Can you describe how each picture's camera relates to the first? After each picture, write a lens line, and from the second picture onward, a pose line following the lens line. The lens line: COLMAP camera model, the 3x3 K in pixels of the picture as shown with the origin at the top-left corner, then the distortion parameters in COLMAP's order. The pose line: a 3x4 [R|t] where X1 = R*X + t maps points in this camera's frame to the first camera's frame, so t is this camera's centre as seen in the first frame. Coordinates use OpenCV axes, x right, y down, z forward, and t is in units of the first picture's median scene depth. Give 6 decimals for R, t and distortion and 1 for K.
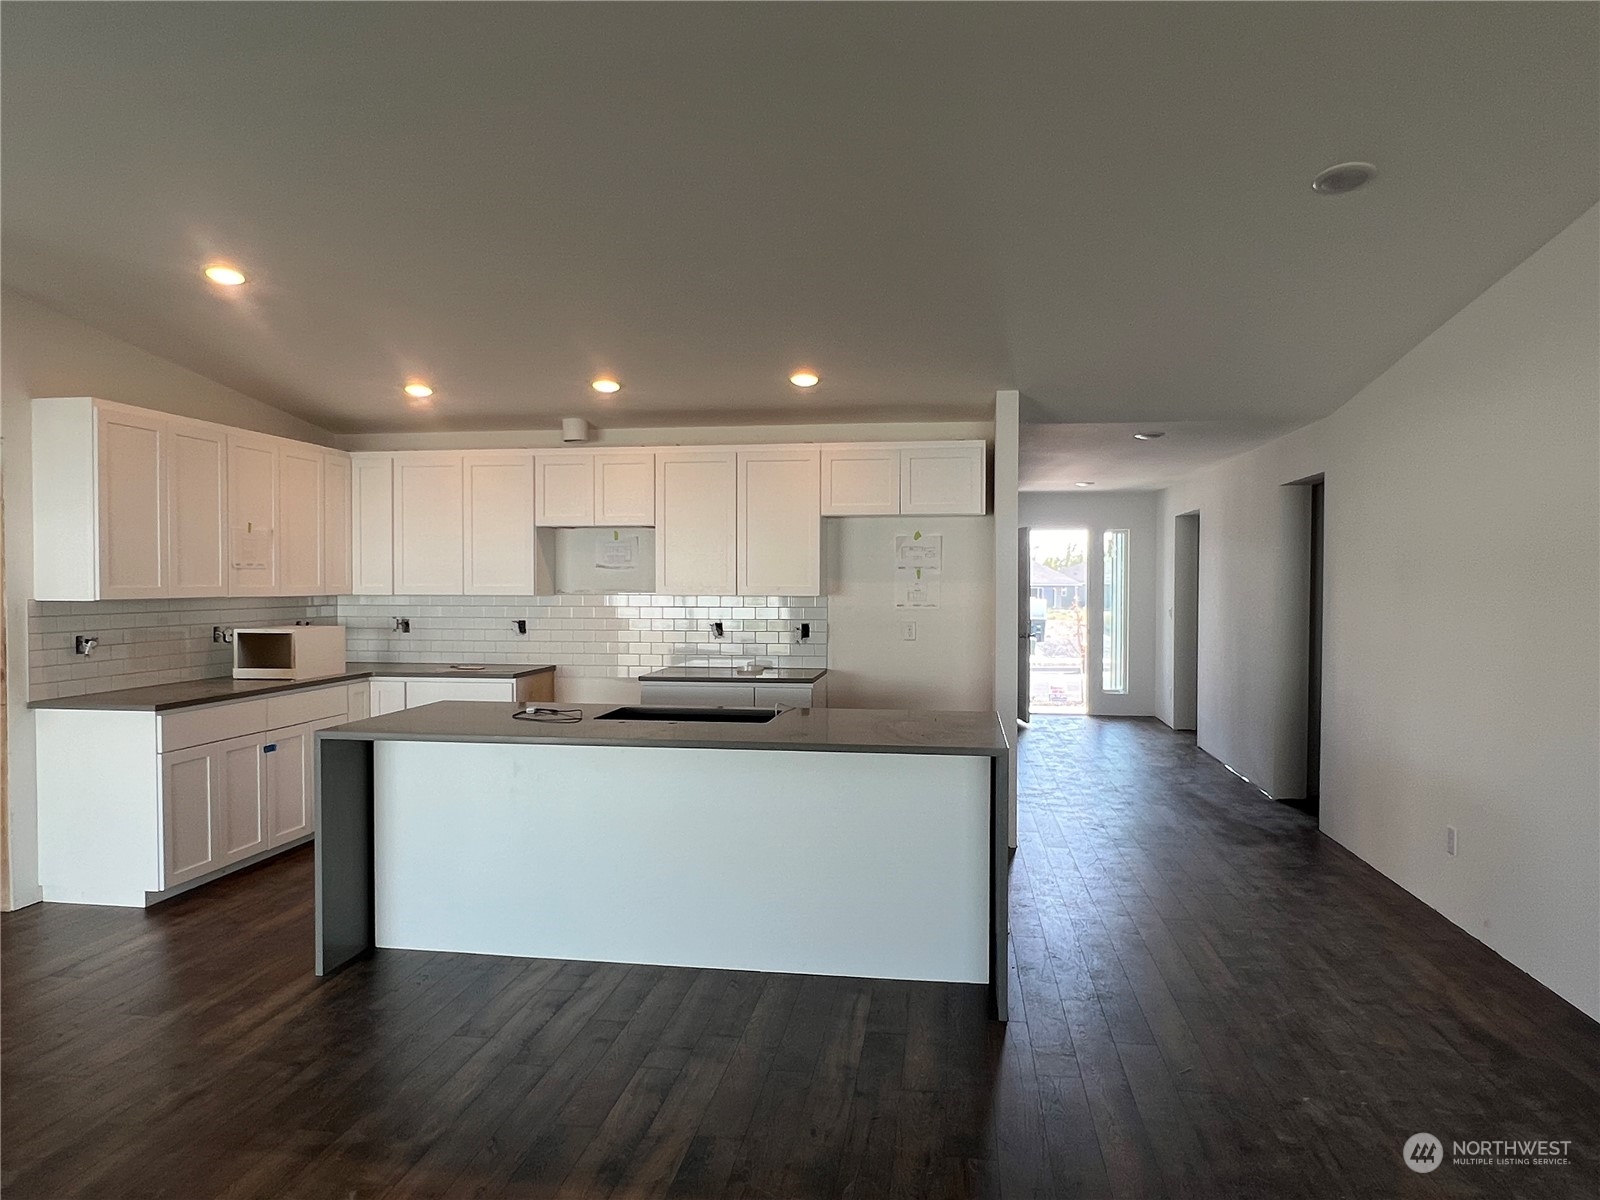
lens RADIAL K [[1016.9, 0, 808.2], [0, 1016.9, 603.5], [0, 0, 1]] dist [-0.003649, -0.002183]
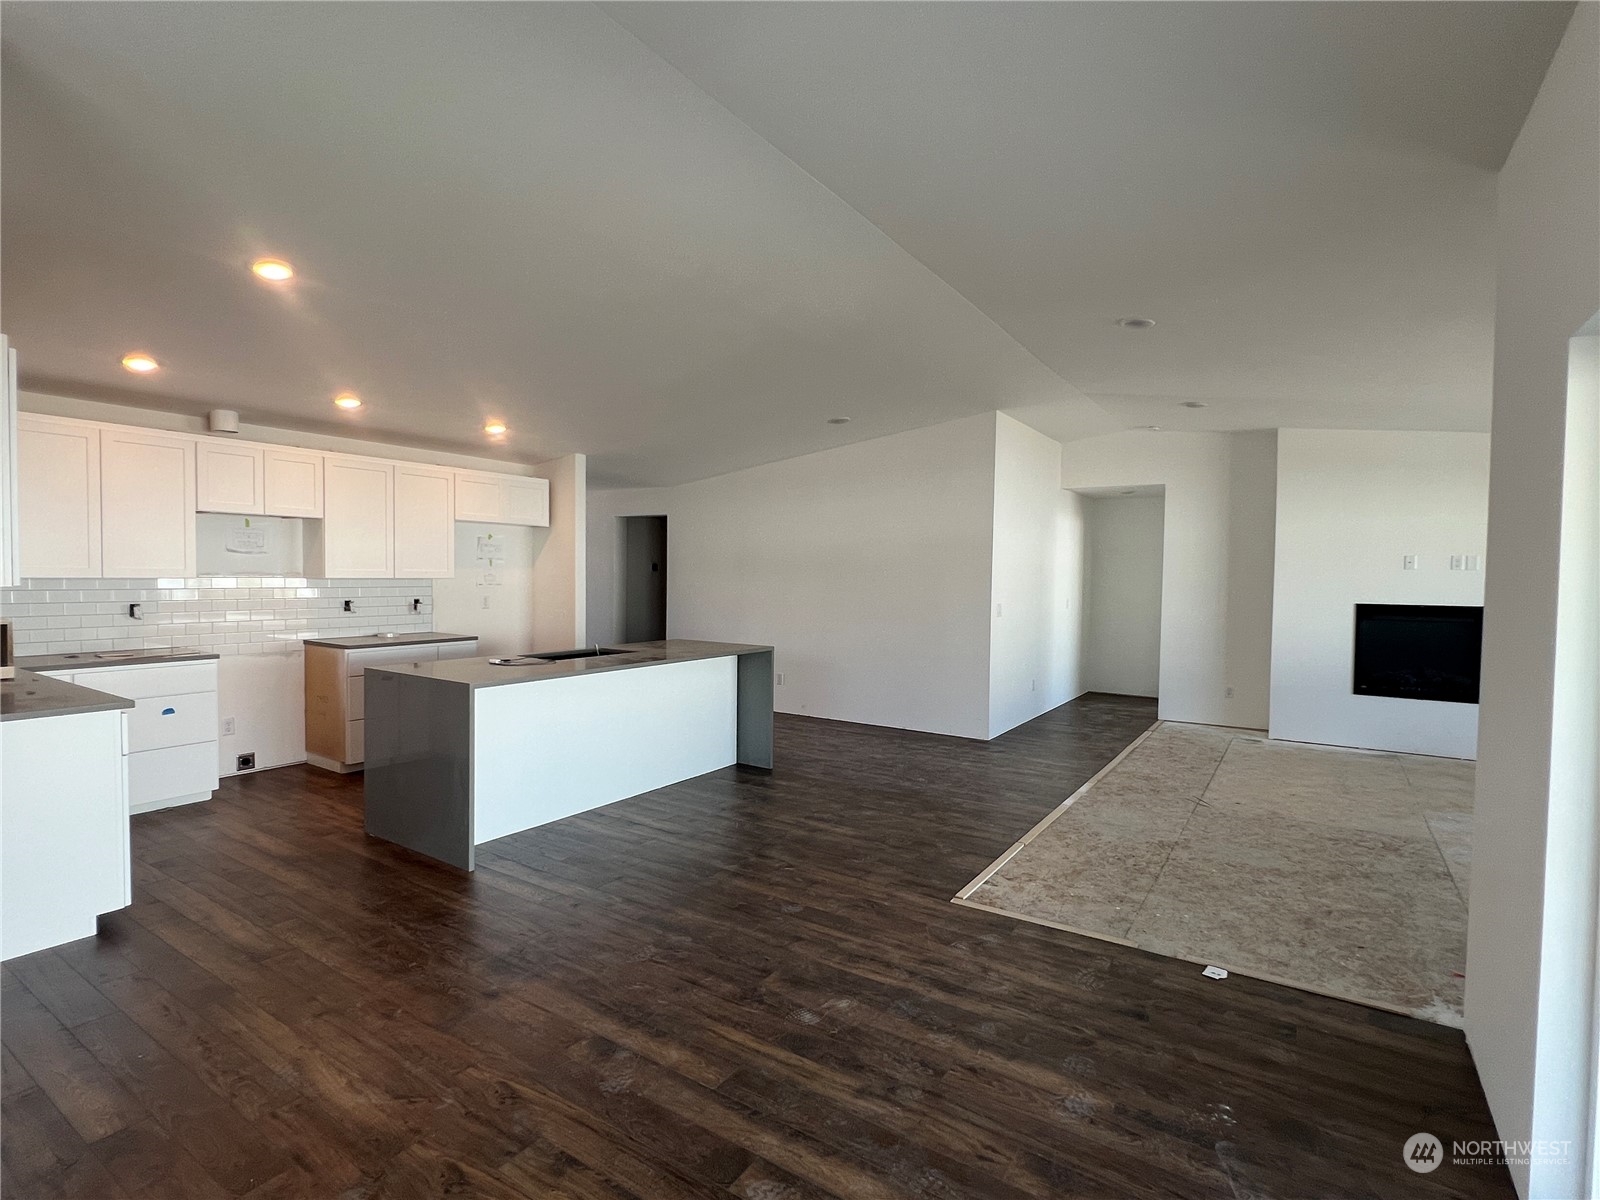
lens RADIAL K [[787.0, 0, 798.2], [0, 787.0, 600.9], [0, 0, 1]] dist [-0.003237, 0.000321]
pose [[0.424342, -0.028296, 0.905060, -0.803296], [0.006424, 0.999581, 0.028239, -0.003880], [-0.905479, -0.006169, 0.424346, 0.128471]]
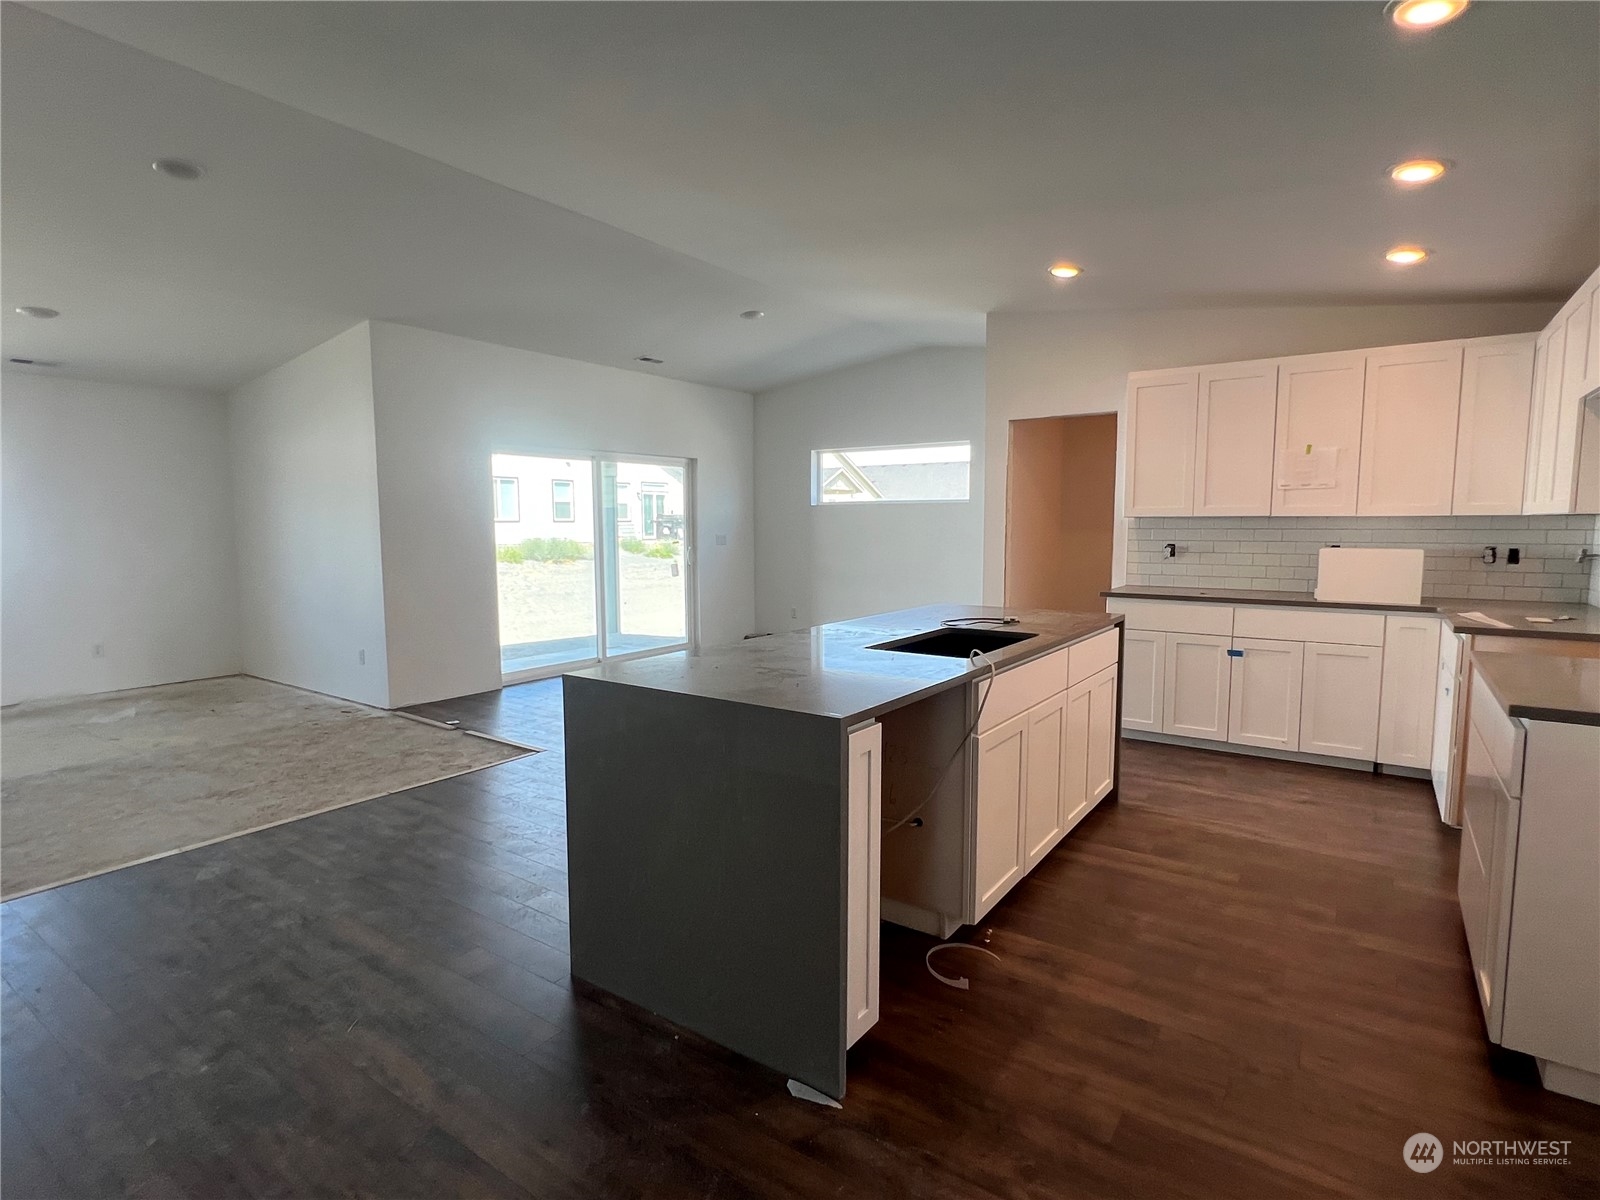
lens RADIAL K [[824.2, 0, 800.0], [0, 824.2, 600.0], [0, 0, 1]] dist [-0.004051, -0.000574]
pose [[-0.448917, 0.085105, -0.889511, 0.435543], [-0.018621, 0.994347, 0.104532, 0.000237], [0.893379, 0.063490, -0.444795, 0.890566]]
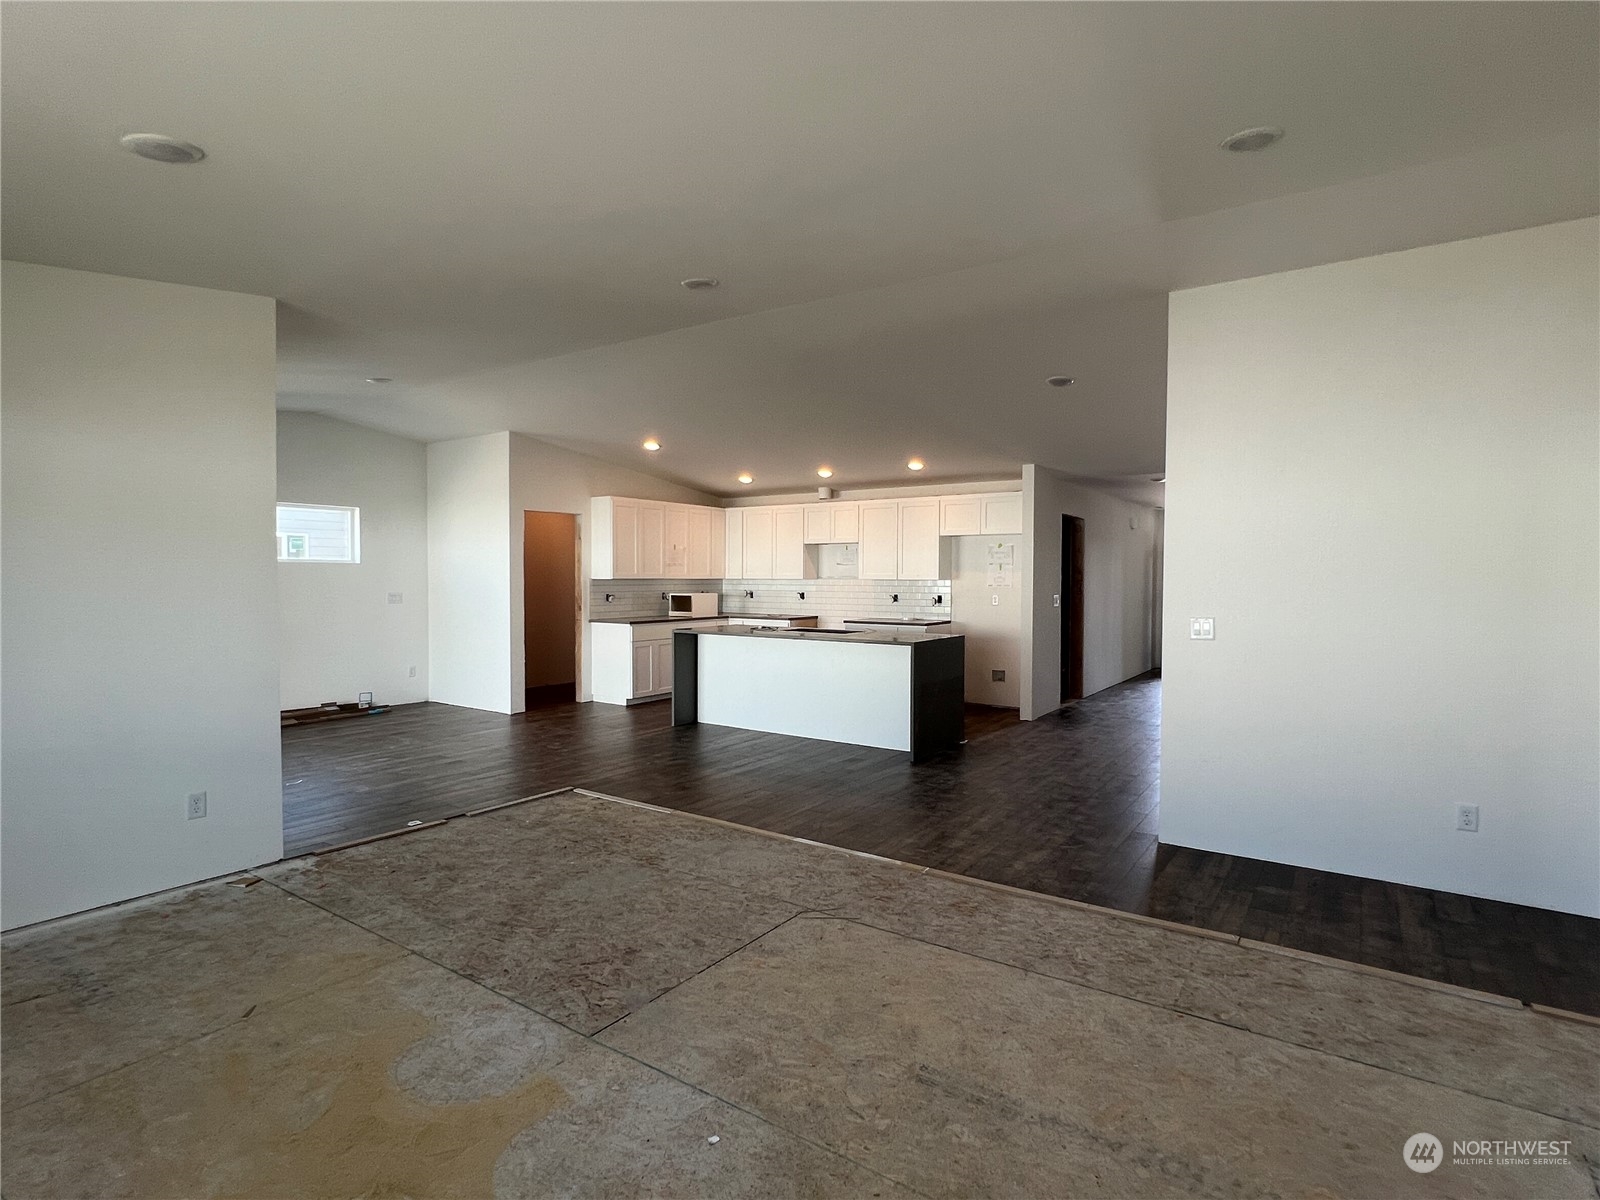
lens RADIAL K [[824.2, 0, 800.0], [0, 824.2, 600.0], [0, 0, 1]] dist [-0.004051, -0.000574]
pose [[0.896949, 0.014429, -0.441899, 0.468534], [-0.011443, 0.999890, 0.009421, 0.019000], [0.441987, -0.003394, 0.897015, -0.466876]]
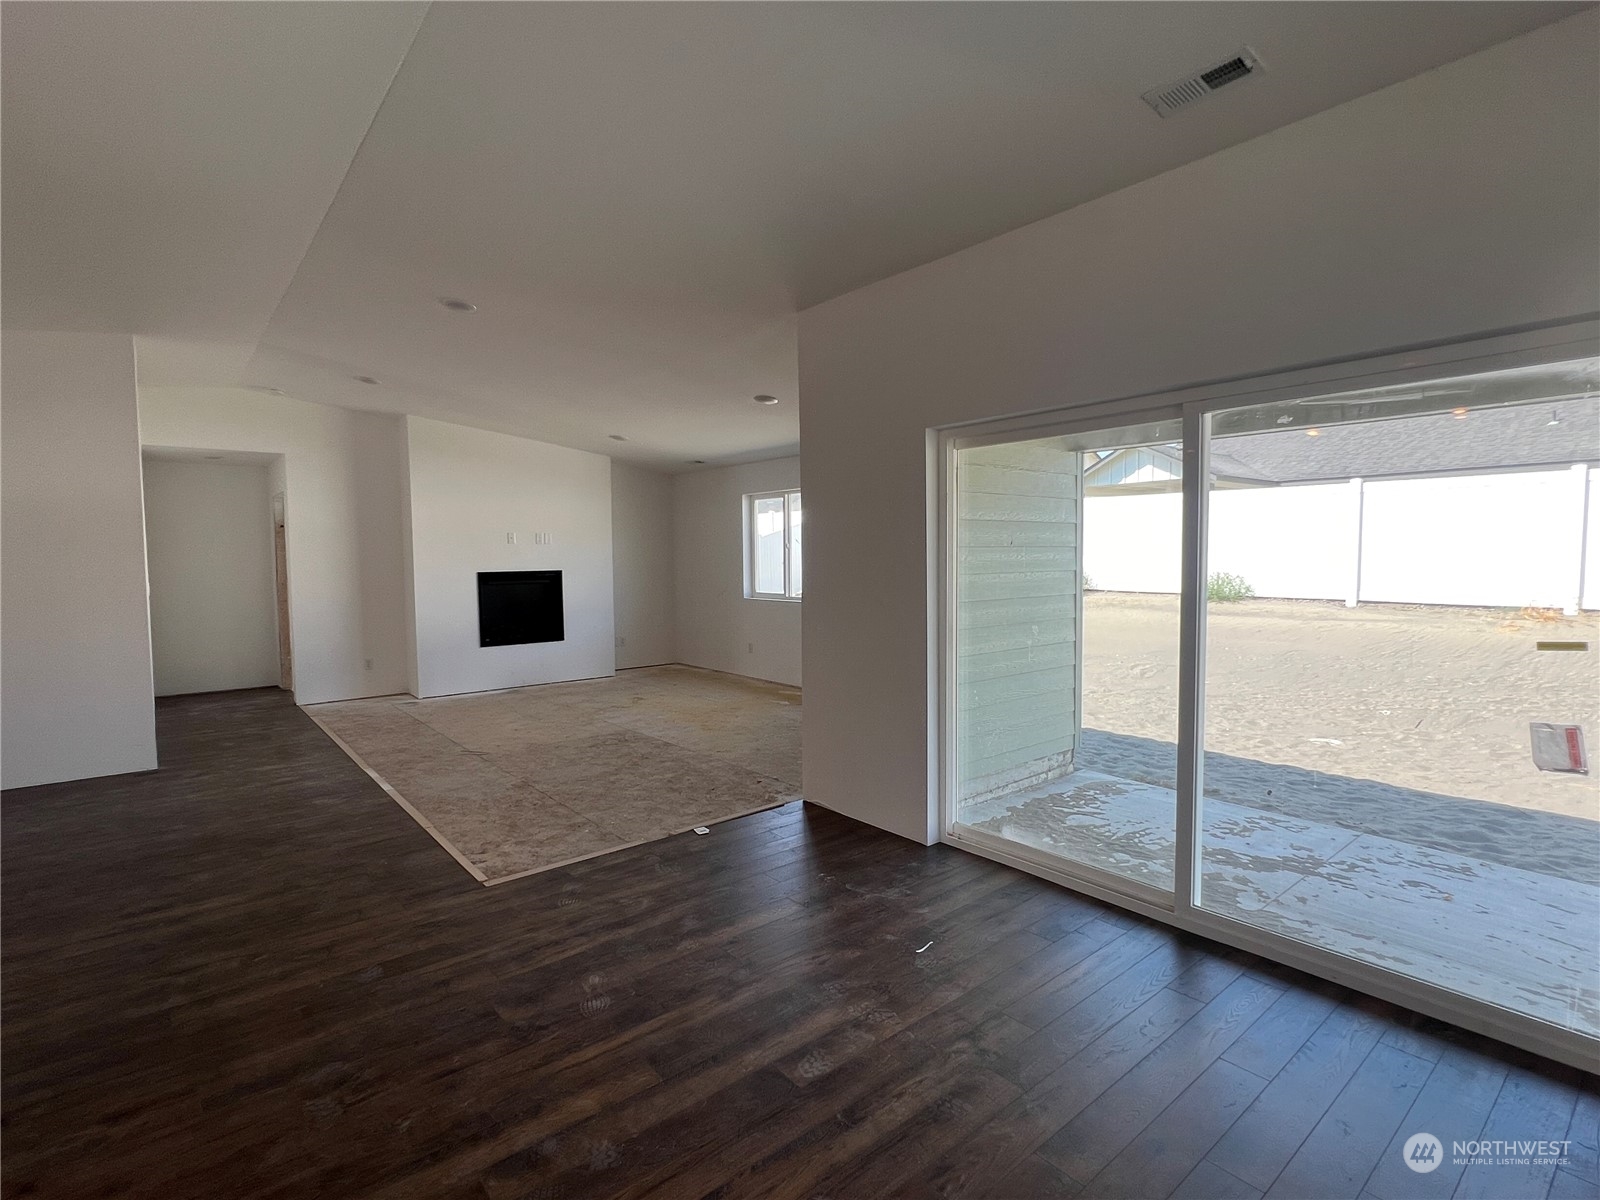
lens RADIAL K [[787.0, 0, 798.2], [0, 787.0, 600.9], [0, 0, 1]] dist [-0.003237, 0.000321]
pose [[-0.741819, -0.033171, 0.669780, -0.763029], [0.023110, 0.996918, 0.074969, -0.002606], [-0.670202, 0.071092, -0.738766, 0.546426]]
